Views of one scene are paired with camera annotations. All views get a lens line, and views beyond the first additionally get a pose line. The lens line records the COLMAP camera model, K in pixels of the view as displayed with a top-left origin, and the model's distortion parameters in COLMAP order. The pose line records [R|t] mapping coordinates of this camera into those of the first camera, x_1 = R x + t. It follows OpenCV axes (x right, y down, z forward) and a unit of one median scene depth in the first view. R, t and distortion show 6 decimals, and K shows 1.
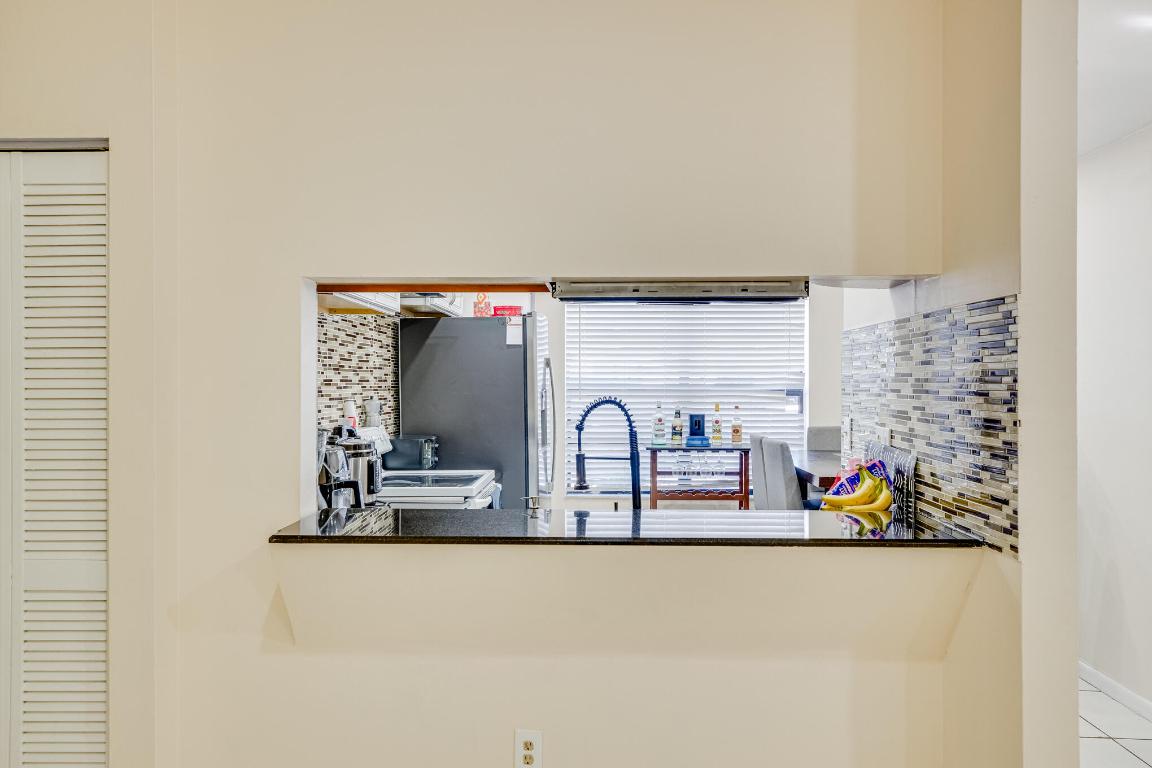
lens RADIAL K [[863.2, 0, 575.4], [0, 863.2, 385.2], [0, 0, 1]] dist [0.004274, -0.000131]
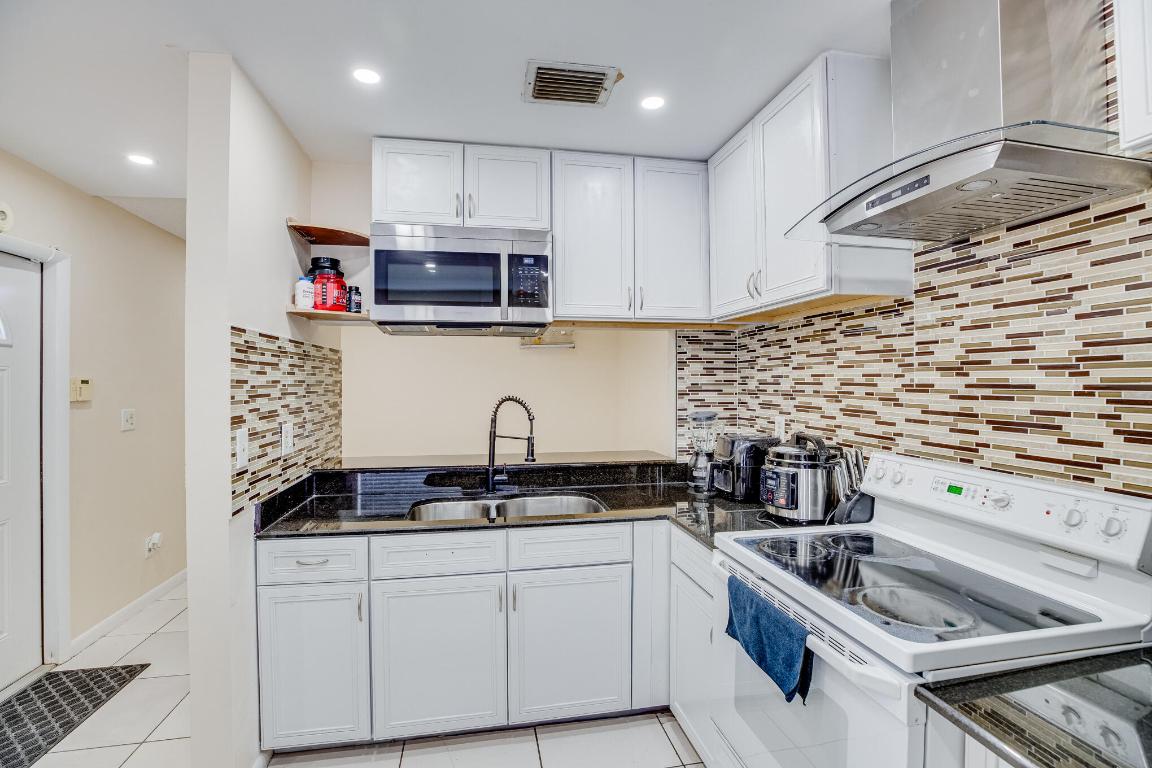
lens RADIAL K [[530.5, 0, 579.5], [0, 530.5, 382.6], [0, 0, 1]] dist [-0.025303, 0.000776]
pose [[-0.975438, 0.000888, -0.220271, 0.122073], [-0.000249, 0.999987, 0.005134, -0.014343], [0.220273, 0.005062, -0.975425, 1.882206]]
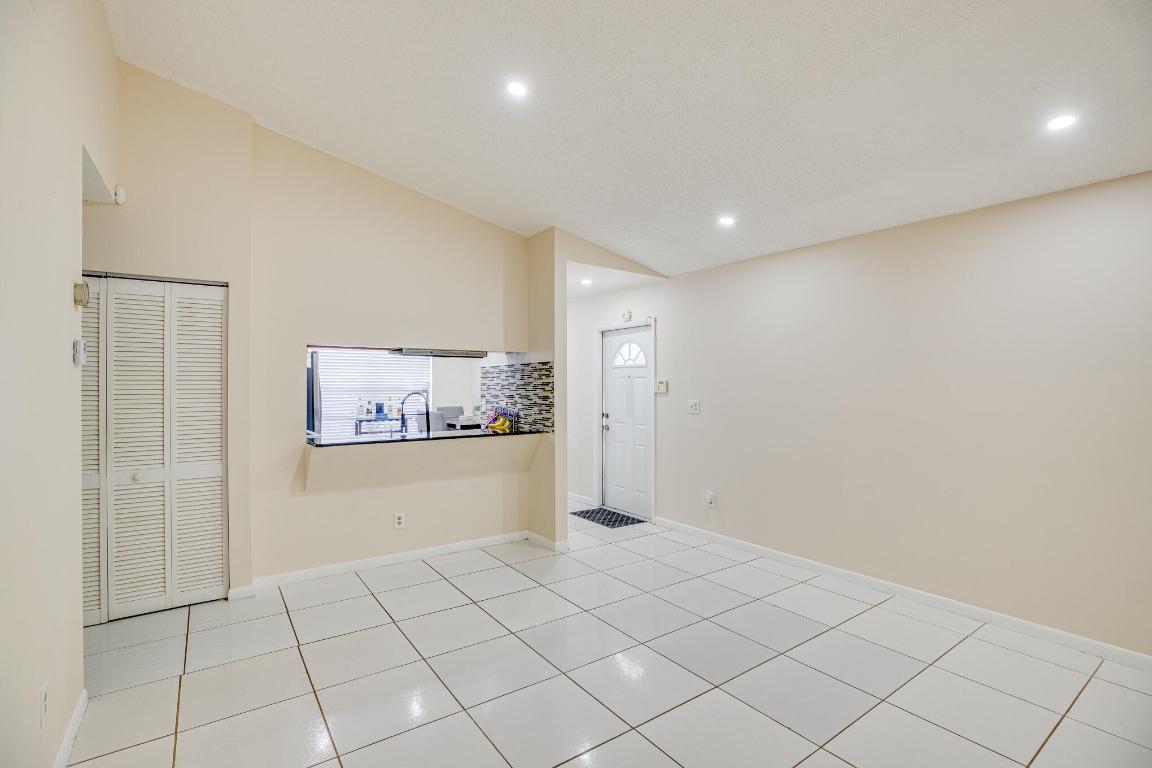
lens RADIAL K [[526.4, 0, 581.9], [0, 526.4, 385.2], [0, 0, 1]] dist [0.000180, 0.000000]
pose [[0.792228, -0.001992, 0.610222, -0.535970], [0.006980, 0.999959, -0.005797, 0.007128], [-0.610186, 0.008852, 0.792209, -0.594717]]
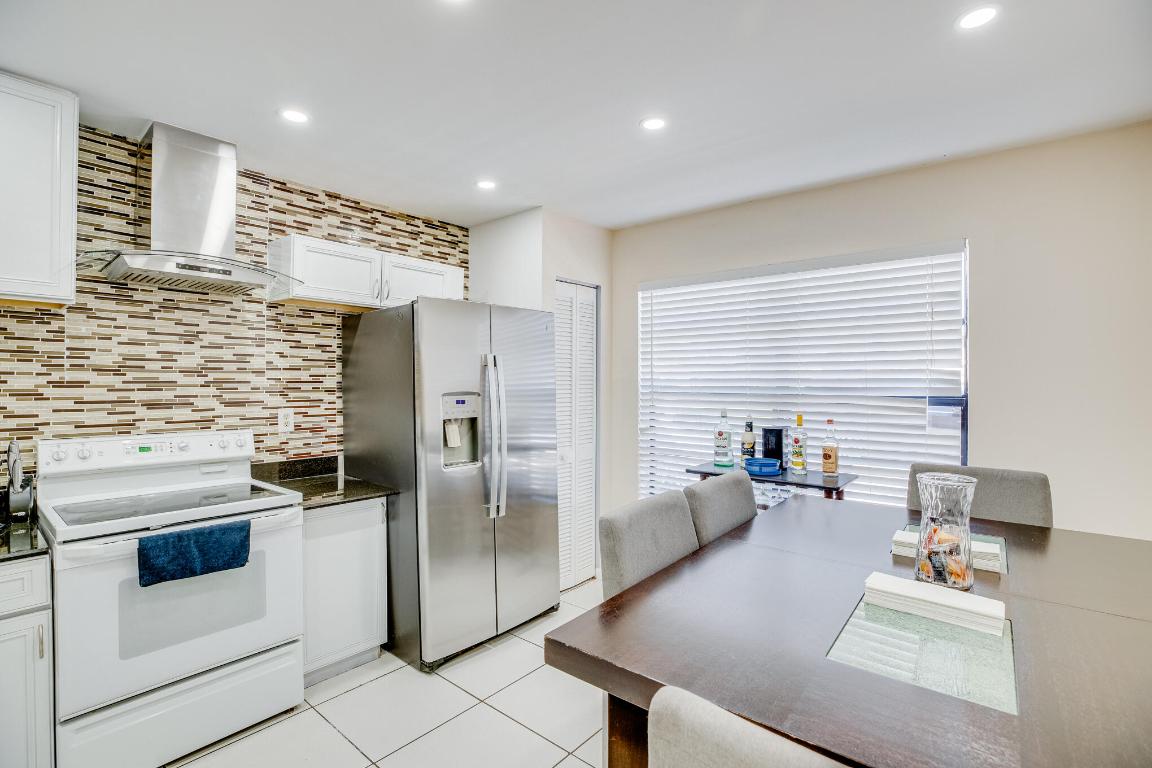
lens RADIAL K [[530.5, 0, 578.8], [0, 530.5, 382.4], [0, 0, 1]] dist [-0.025303, 0.000776]
pose [[0.792195, 0.001818, -0.610265, 0.647713], [-0.003352, 0.999993, -0.001373, -0.009198], [0.610259, 0.003133, 0.792196, 1.243386]]
